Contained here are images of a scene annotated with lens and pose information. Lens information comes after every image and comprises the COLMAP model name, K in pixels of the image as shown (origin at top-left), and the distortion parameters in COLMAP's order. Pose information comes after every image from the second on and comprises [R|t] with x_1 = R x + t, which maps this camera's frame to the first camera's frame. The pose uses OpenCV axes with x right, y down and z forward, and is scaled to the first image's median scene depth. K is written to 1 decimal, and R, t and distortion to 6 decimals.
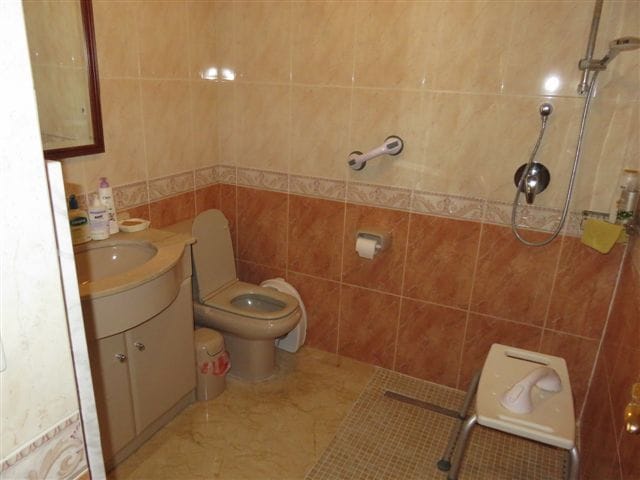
lens RADIAL K [[476.4, 0, 320.1], [0, 476.4, 233.9], [0, 0, 1]] dist [-0.006165, -0.003958]
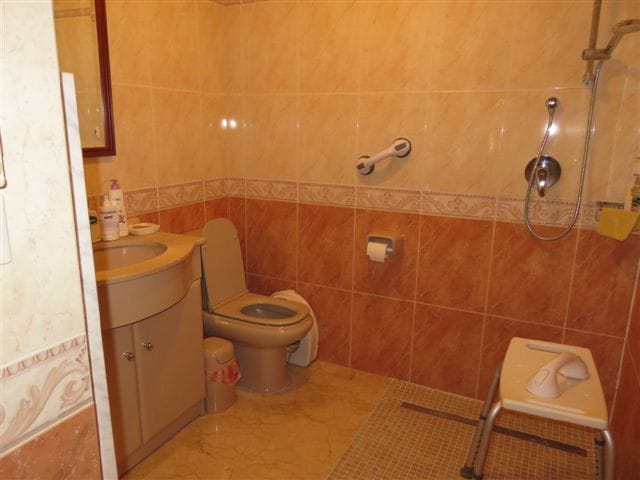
lens RADIAL K [[476.4, 0, 318.5], [0, 476.4, 242.7], [0, 0, 1]] dist [-0.006165, -0.003958]
pose [[0.999597, -0.021404, -0.018672, -0.006464], [0.019645, 0.995771, -0.089748, 0.105676], [0.020514, 0.089345, 0.995789, 0.015421]]
